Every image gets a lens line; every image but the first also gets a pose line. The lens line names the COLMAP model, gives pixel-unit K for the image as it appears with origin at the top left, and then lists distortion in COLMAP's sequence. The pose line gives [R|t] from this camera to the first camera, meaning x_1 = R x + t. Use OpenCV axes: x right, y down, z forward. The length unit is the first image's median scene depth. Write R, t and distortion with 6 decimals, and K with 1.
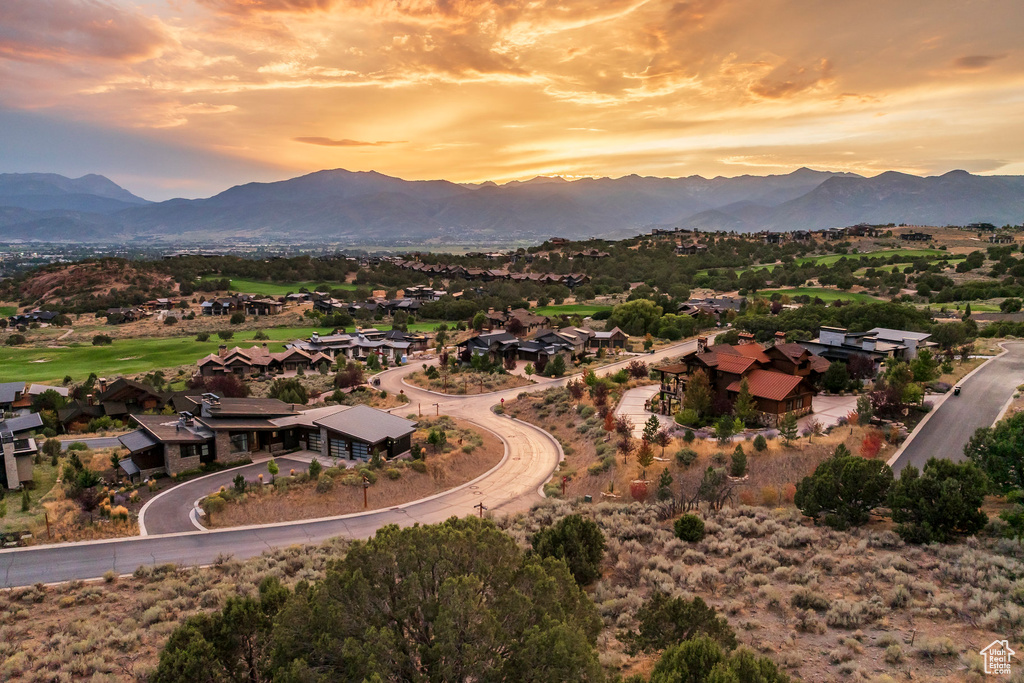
lens RADIAL K [[743.5, 0, 521.4], [0, 743.5, 375.0], [0, 0, 1]] dist [-0.033516, -0.013120]
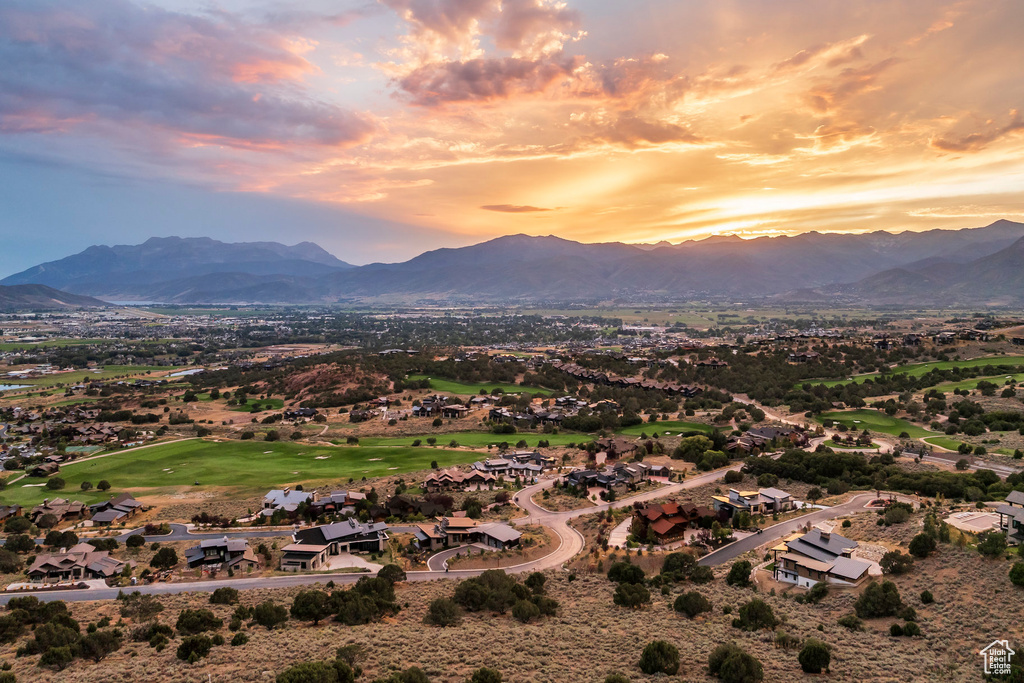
lens RADIAL K [[738.0, 0, 538.6], [0, 738.0, 331.0], [0, 0, 1]] dist [-0.042399, -0.002338]
pose [[0.977921, 0.004786, -0.208922, 0.098098], [-0.033230, 0.990579, -0.132850, -0.065090], [0.206317, 0.136859, 0.968867, -0.342165]]
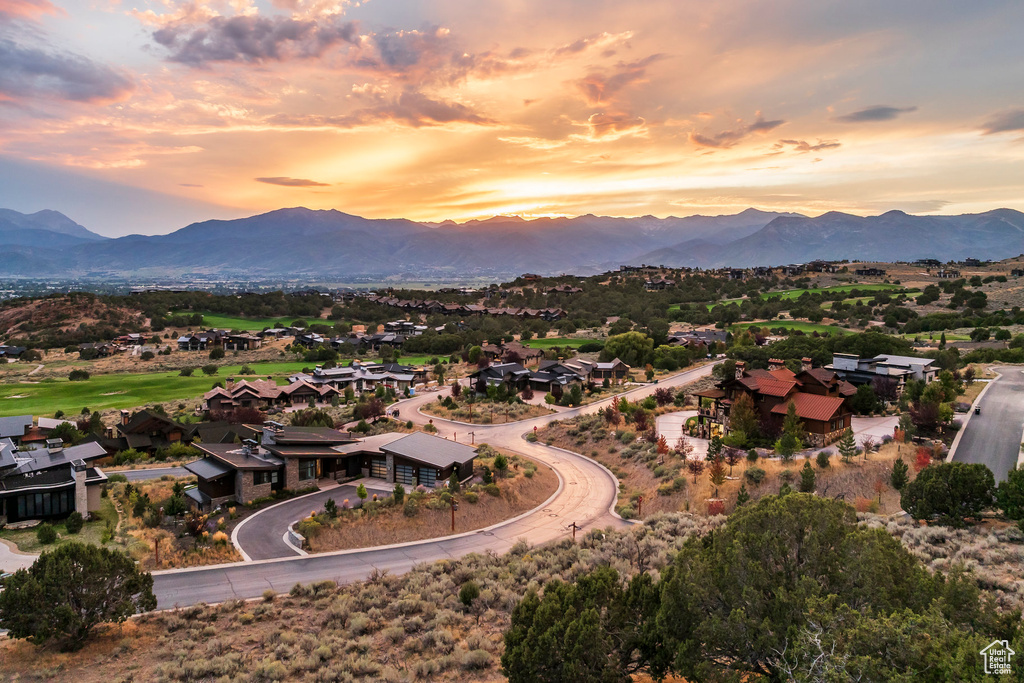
lens RADIAL K [[743.6, 0, 528.2], [0, 743.6, 312.0], [0, 0, 1]] dist [-0.029847, -0.022891]
pose [[0.997984, -0.002707, 0.063416, -0.030397], [0.011071, 0.991200, -0.131908, 0.003210], [-0.062501, 0.132344, 0.989231, -0.007585]]
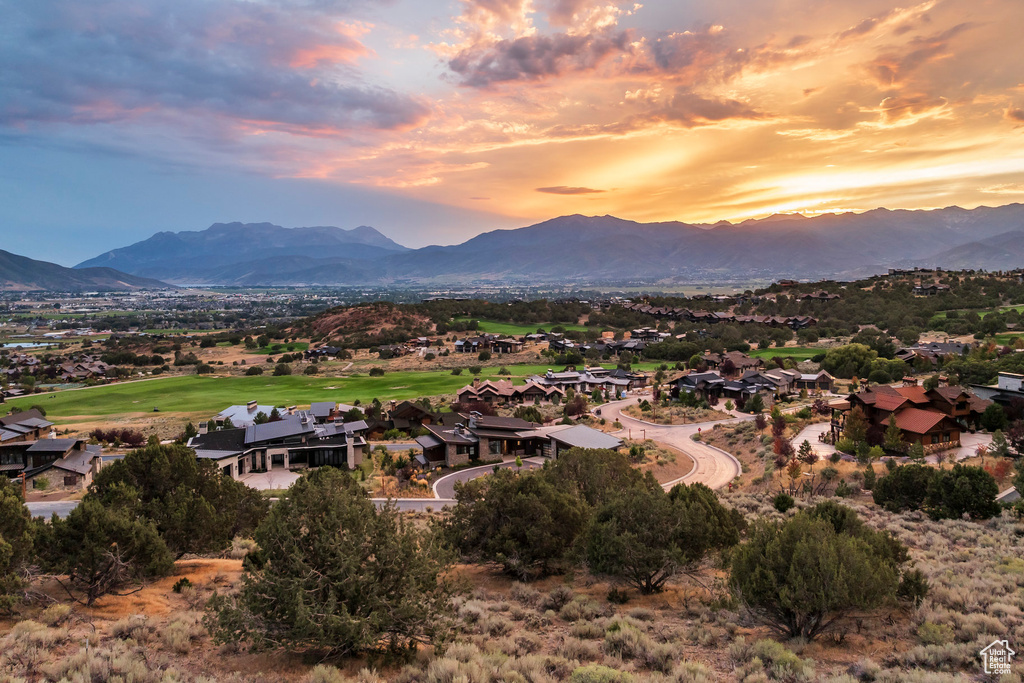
lens RADIAL K [[743.6, 0, 528.2], [0, 743.6, 312.0], [0, 0, 1]] dist [-0.029847, -0.022891]
pose [[0.955263, -0.003042, -0.295743, 0.019806], [-0.037410, 0.990673, -0.131025, 0.004165], [0.293383, 0.136227, 0.946239, -0.071956]]
